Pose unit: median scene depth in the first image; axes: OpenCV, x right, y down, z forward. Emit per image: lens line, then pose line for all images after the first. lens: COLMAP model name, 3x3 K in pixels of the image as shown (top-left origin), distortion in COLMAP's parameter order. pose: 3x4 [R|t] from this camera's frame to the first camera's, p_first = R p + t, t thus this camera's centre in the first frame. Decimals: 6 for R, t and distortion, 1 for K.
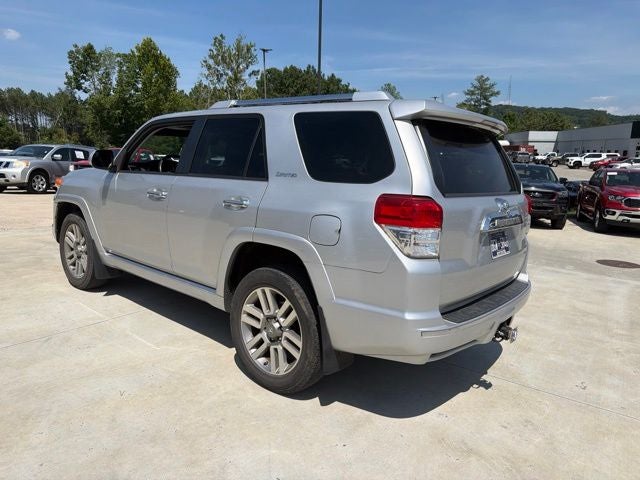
lens RADIAL K [[453.2, 0, 320.3], [0, 453.2, 239.8], [0, 0, 1]] dist [0.022793, -0.032457]
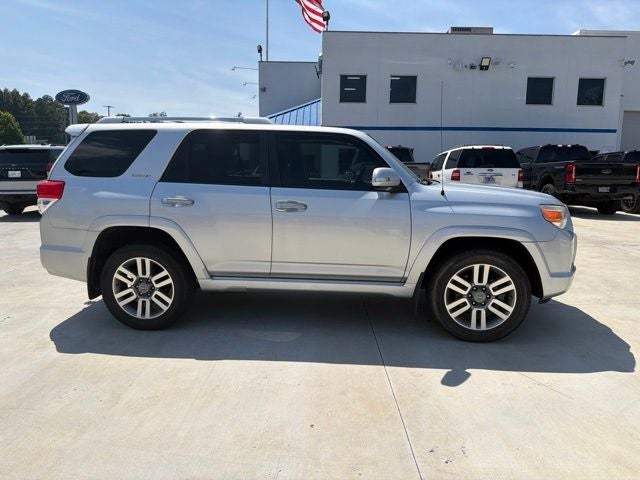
lens RADIAL K [[453.2, 0, 321.3], [0, 453.2, 241.9], [0, 0, 1]] dist [0.022793, -0.032457]
pose [[-0.830716, 0.038325, -0.555376, 0.489181], [-0.142114, 0.949974, 0.278125, -0.362636], [0.538252, 0.309969, -0.783712, 2.242097]]
